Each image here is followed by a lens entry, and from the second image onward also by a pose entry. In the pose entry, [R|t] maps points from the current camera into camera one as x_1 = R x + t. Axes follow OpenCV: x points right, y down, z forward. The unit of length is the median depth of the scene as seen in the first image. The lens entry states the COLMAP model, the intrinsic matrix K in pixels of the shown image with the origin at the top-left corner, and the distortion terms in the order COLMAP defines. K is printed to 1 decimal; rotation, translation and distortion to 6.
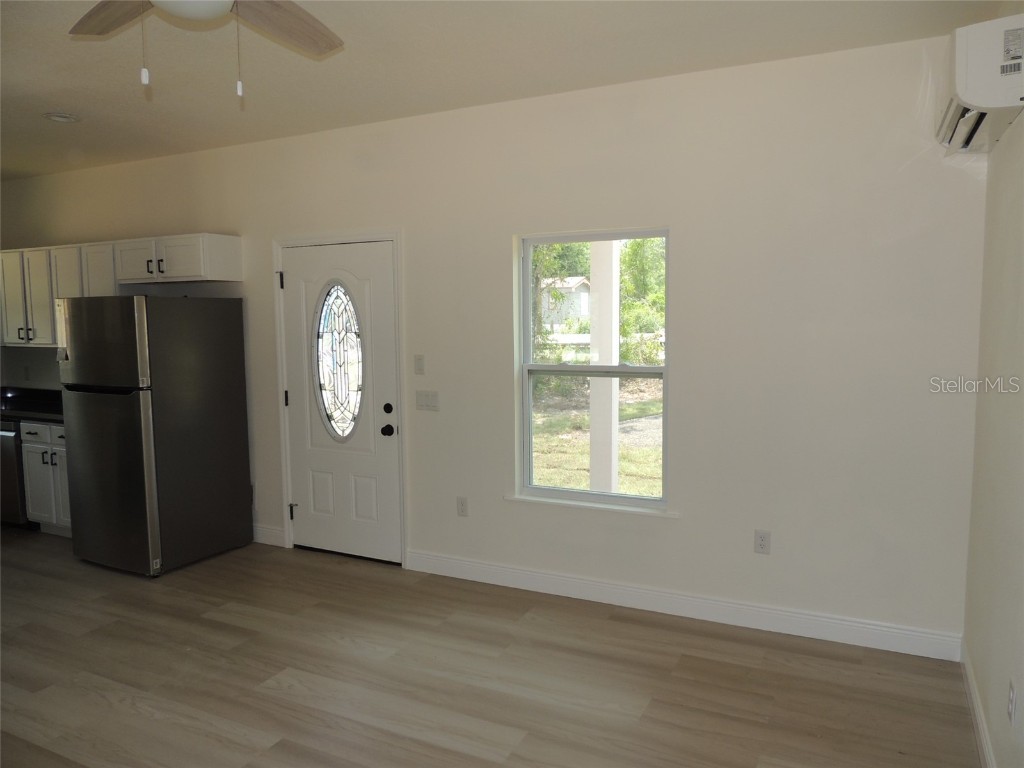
lens RADIAL K [[727.7, 0, 518.1], [0, 727.7, 386.2], [0, 0, 1]] dist [-0.017073, -0.000971]
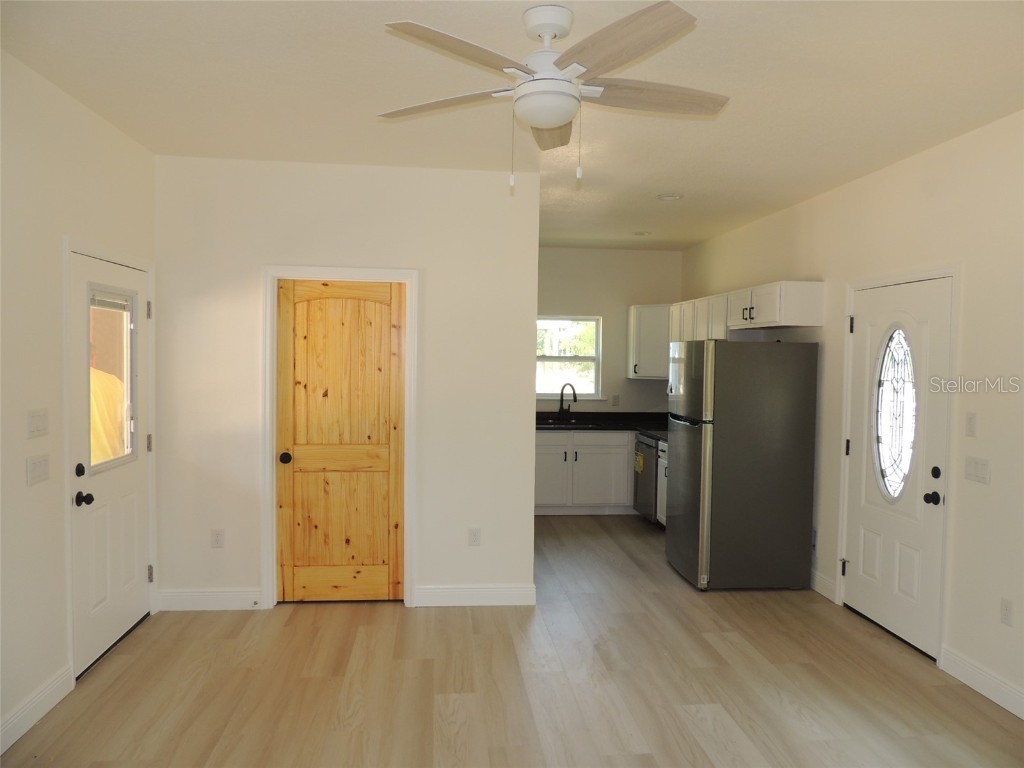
lens RADIAL K [[727.7, 0, 518.1], [0, 727.7, 386.2], [0, 0, 1]] dist [-0.017073, -0.000971]
pose [[0.545943, 0.053091, -0.836139, 0.248527], [-0.100878, 0.994895, -0.002696, -0.017957], [0.831727, 0.085820, 0.548512, 0.114781]]
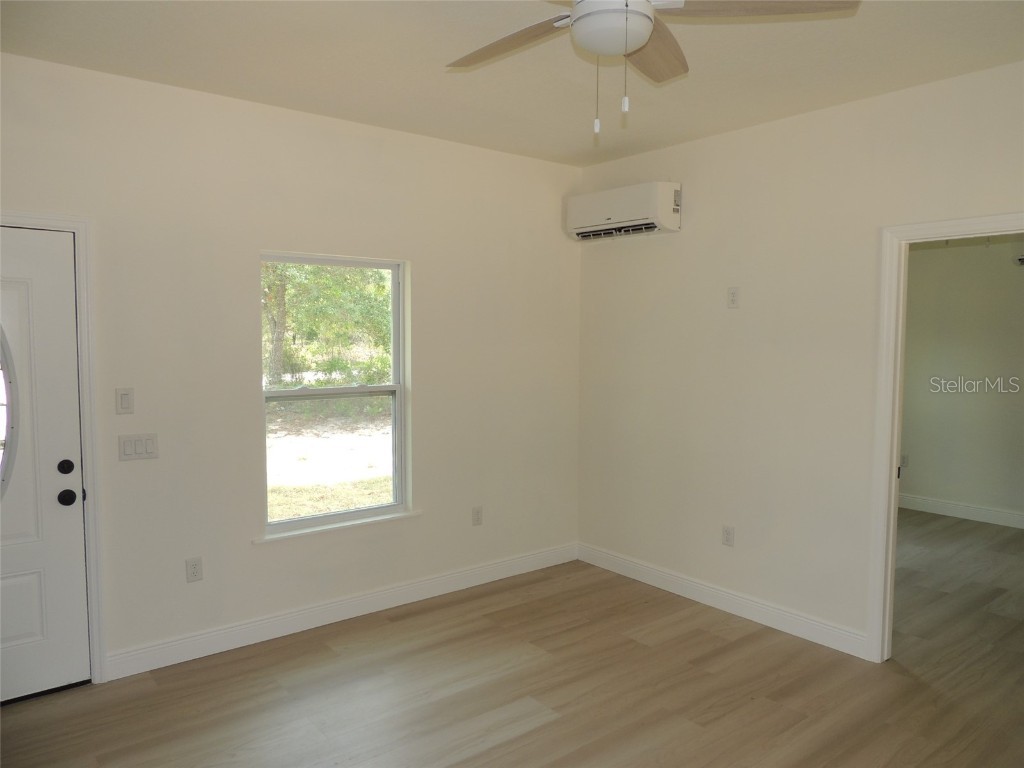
lens RADIAL K [[737.3, 0, 509.2], [0, 737.3, 387.6], [0, 0, 1]] dist [-0.005879, -0.003896]
pose [[0.422089, -0.052834, 0.905013, -0.617038], [0.078896, 0.996653, 0.021388, -0.026414], [-0.903115, 0.062374, 0.424845, 0.291944]]
